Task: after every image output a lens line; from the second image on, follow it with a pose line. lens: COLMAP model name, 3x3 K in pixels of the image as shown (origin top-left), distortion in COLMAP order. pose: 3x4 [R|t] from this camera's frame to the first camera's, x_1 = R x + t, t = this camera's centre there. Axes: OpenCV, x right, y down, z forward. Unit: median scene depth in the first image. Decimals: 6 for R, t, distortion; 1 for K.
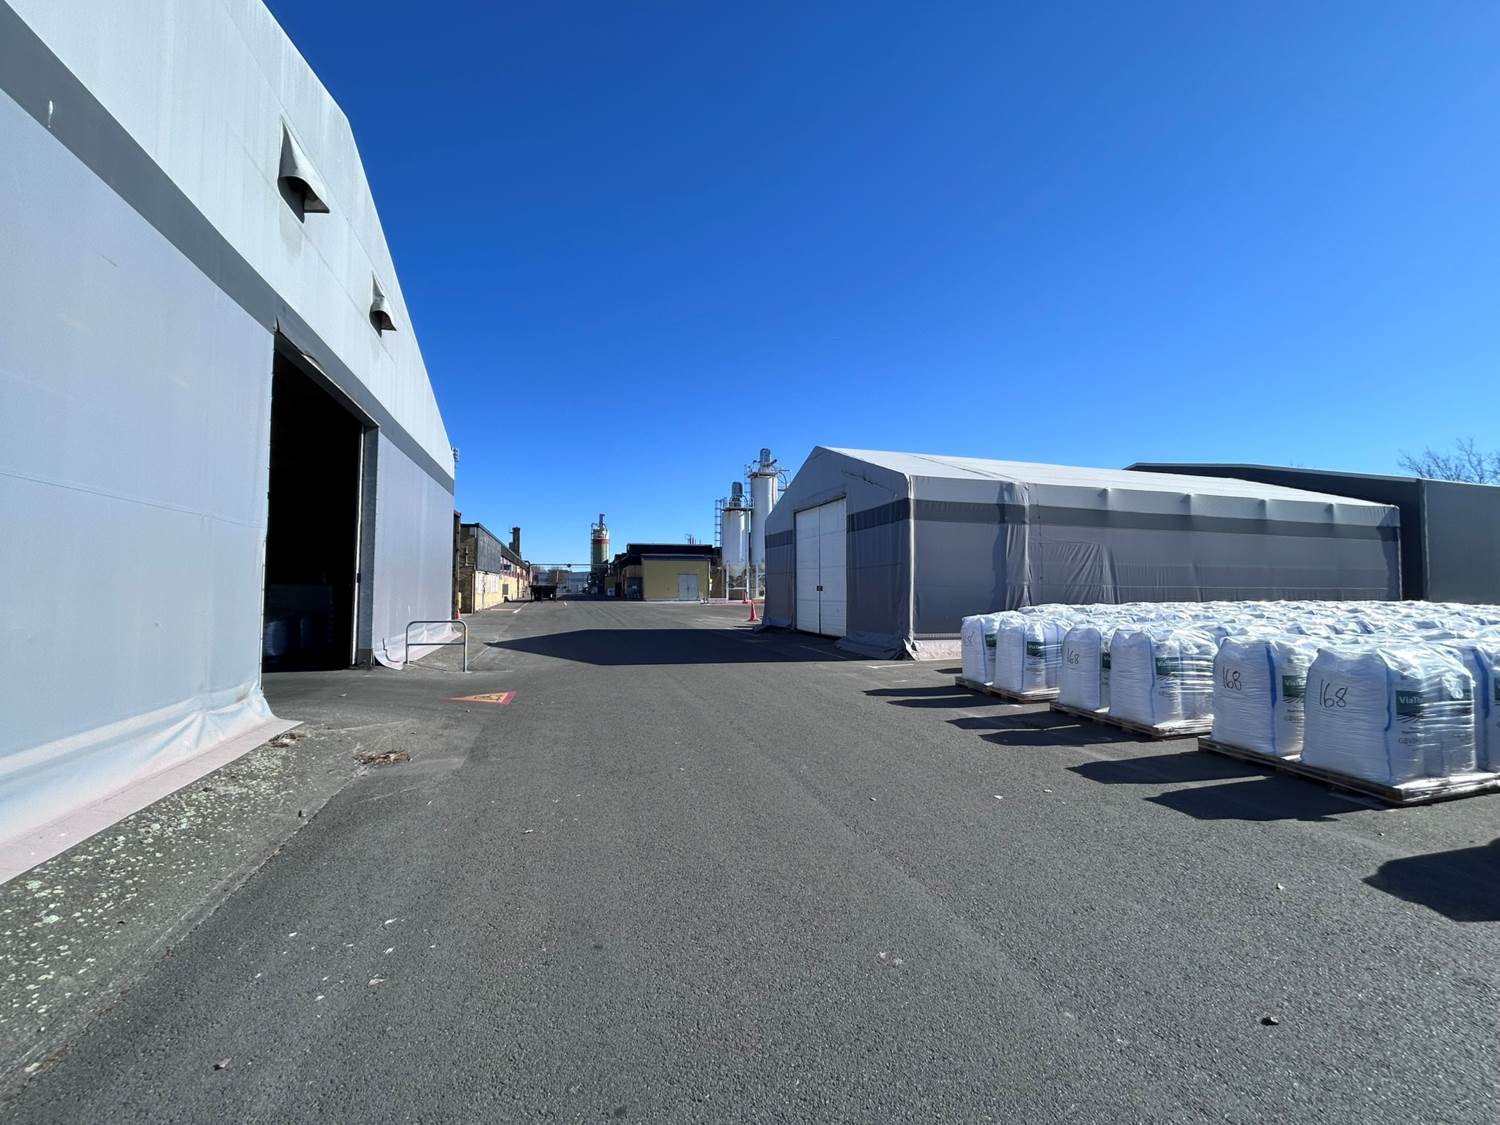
lens RADIAL K [[604.2, 0, 745.4], [0, 604.2, 565.9], [0, 0, 1]] dist [0.002965, 0.000301]
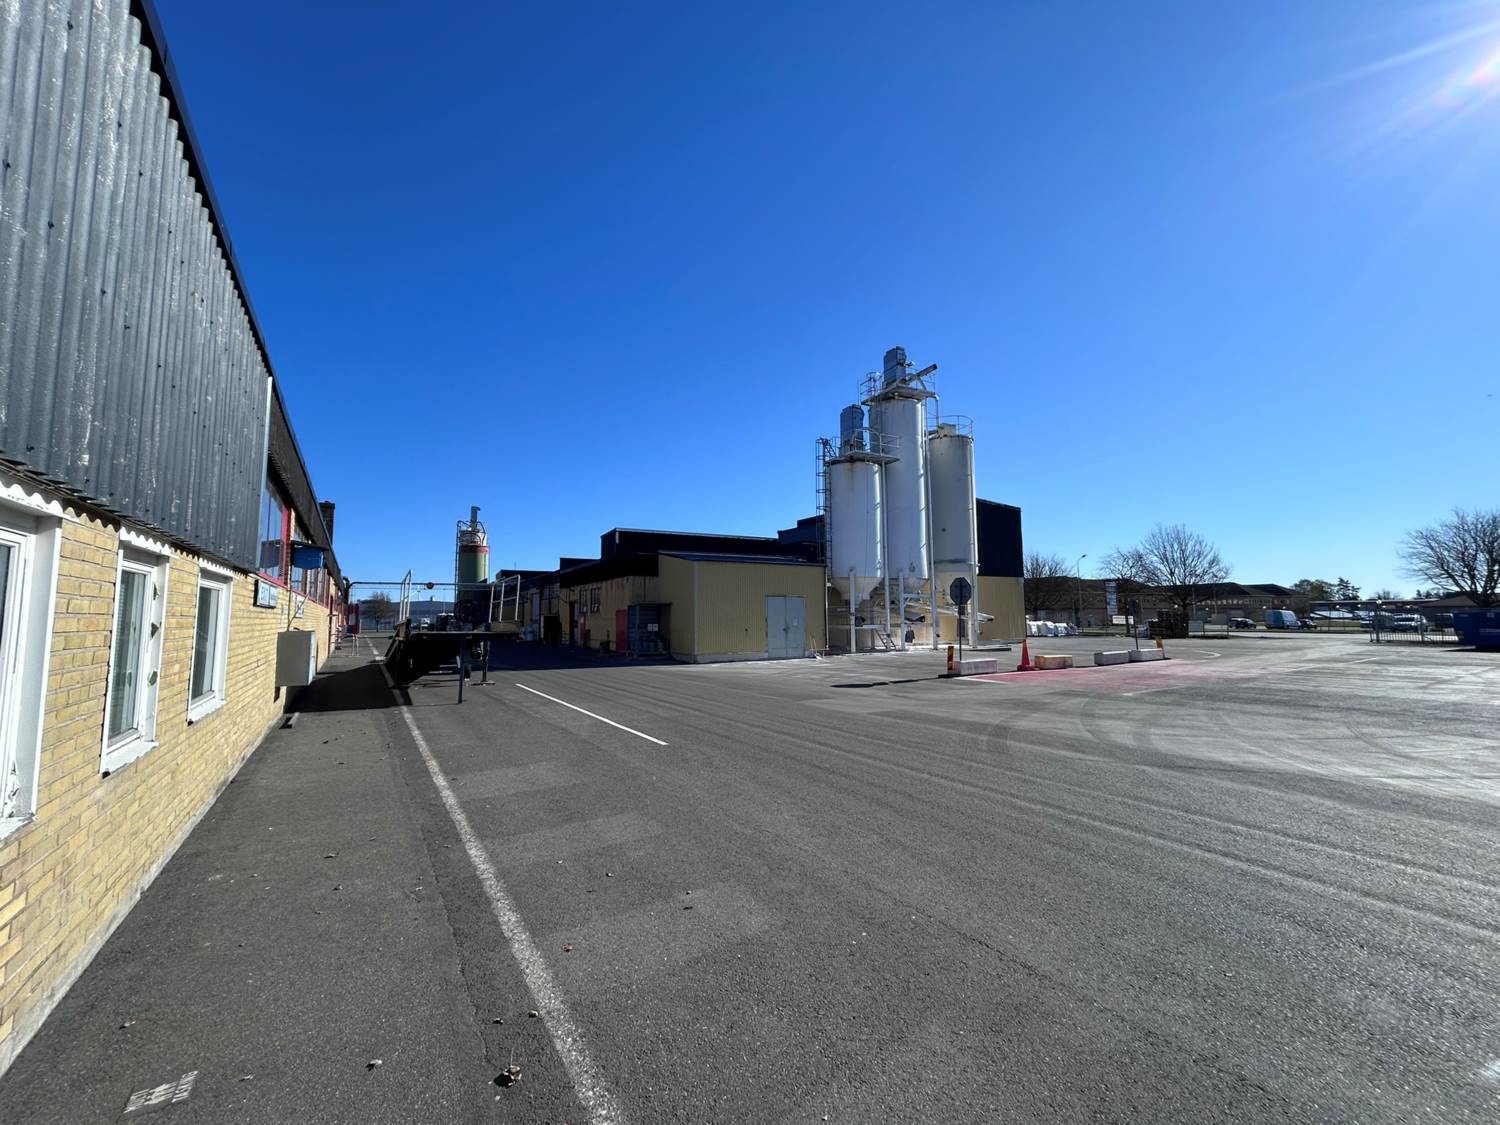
lens RADIAL K [[604.2, 0, 744.9], [0, 604.2, 560.9], [0, 0, 1]] dist [0.002965, 0.000301]
pose [[0.966478, 0.012086, 0.256464, -0.223140], [0.002387, 0.998425, -0.056046, 0.012602], [-0.256738, 0.054780, 0.964927, 0.562294]]
